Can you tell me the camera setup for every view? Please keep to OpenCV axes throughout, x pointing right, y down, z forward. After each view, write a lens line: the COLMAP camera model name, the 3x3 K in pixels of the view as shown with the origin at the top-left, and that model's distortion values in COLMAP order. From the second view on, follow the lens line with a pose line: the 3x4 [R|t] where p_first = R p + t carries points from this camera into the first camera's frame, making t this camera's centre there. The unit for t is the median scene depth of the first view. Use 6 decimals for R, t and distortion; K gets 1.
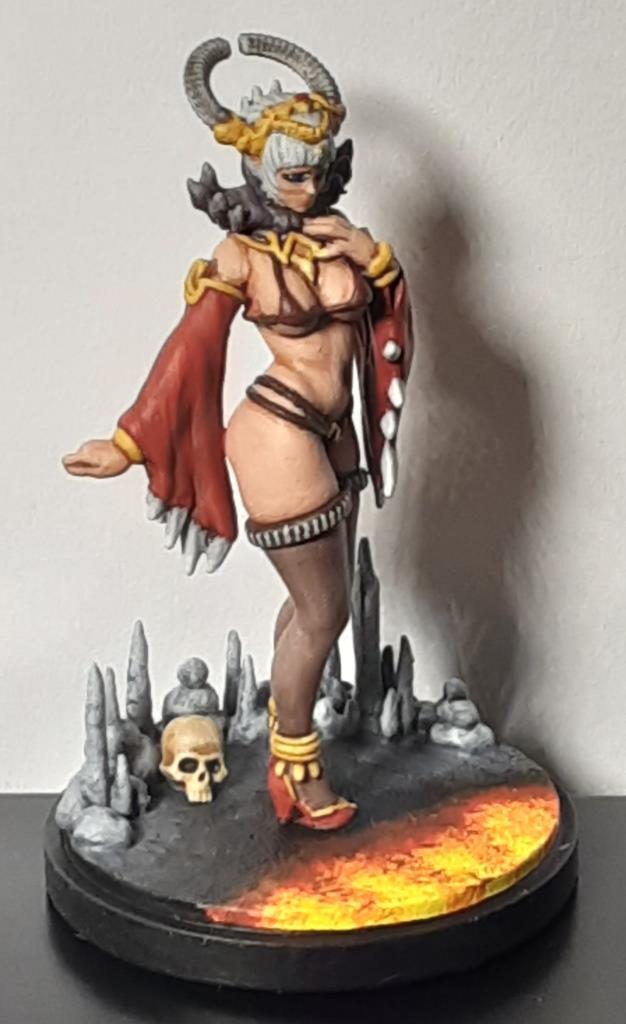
lens RADIAL K [[837.1, 0, 309.4], [0, 837.1, 510.1], [0, 0, 1]] dist [-0.005151, 0.007620]
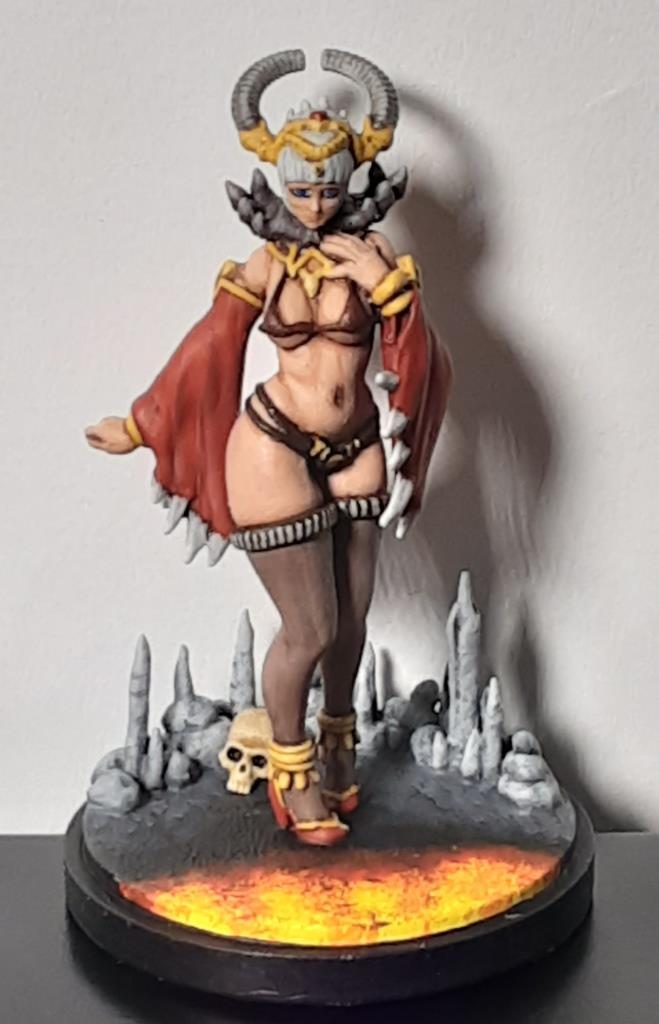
lens RADIAL K [[827.0, 0, 333.0], [0, 827.0, 523.0], [0, 0, 1]] dist [-0.005697, -0.005678]
pose [[0.973115, 0.194842, -0.122814, 0.167724], [-0.195537, 0.980675, 0.006485, -0.015341], [0.121705, 0.017704, 0.992408, 0.015526]]
